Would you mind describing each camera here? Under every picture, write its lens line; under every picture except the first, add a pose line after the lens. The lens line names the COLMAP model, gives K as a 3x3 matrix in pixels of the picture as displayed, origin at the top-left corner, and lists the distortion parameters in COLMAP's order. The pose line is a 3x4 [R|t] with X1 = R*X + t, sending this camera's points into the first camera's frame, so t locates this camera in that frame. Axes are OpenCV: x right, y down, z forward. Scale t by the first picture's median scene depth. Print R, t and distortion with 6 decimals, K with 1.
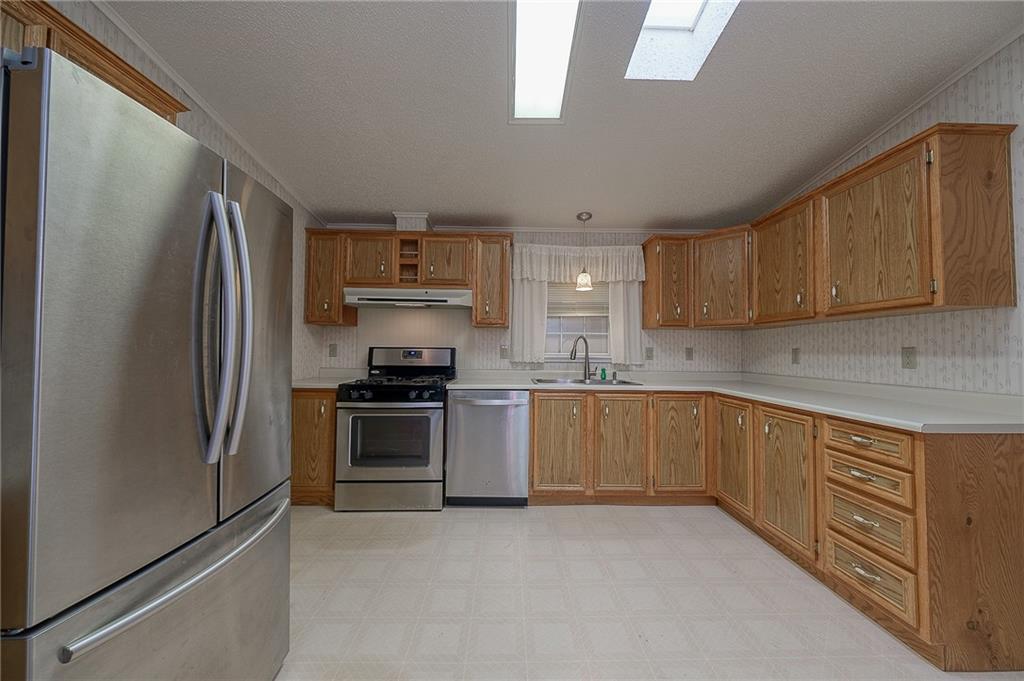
lens RADIAL K [[360.9, 0, 517.2], [0, 360.9, 339.8], [0, 0, 1]] dist [0.011373, -0.004060]
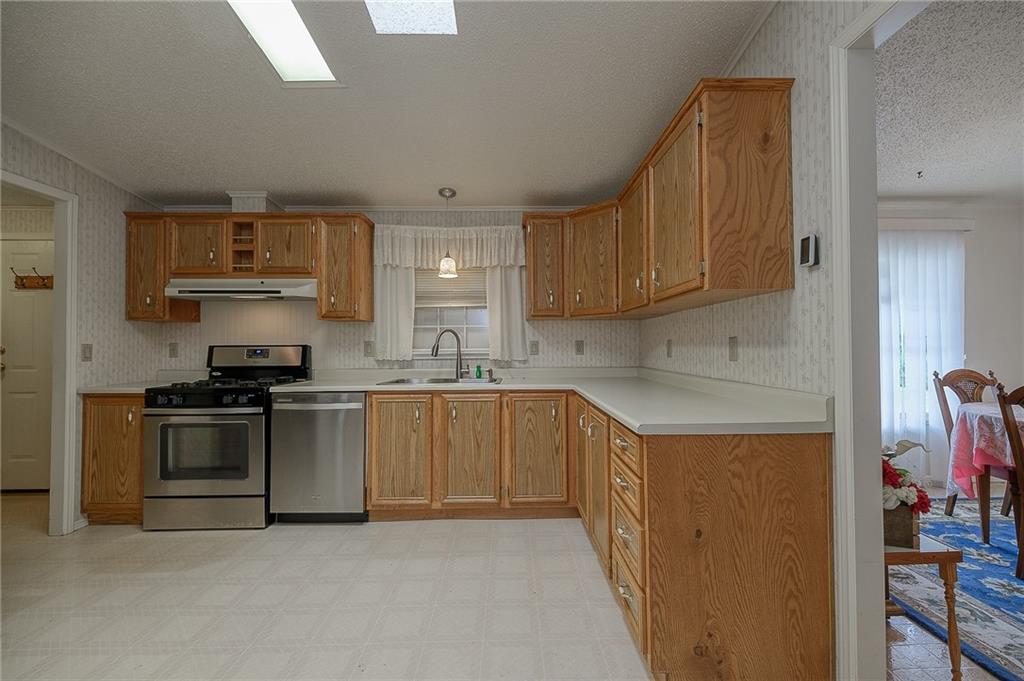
lens RADIAL K [[407.6, 0, 512.0], [0, 407.6, 340.5], [0, 0, 1]] dist [0.014666, -0.008350]
pose [[0.999855, -0.016063, -0.005589, 0.391373], [0.016158, 0.999716, 0.017519, 0.002402], [0.005306, -0.017607, 0.999831, 0.005115]]
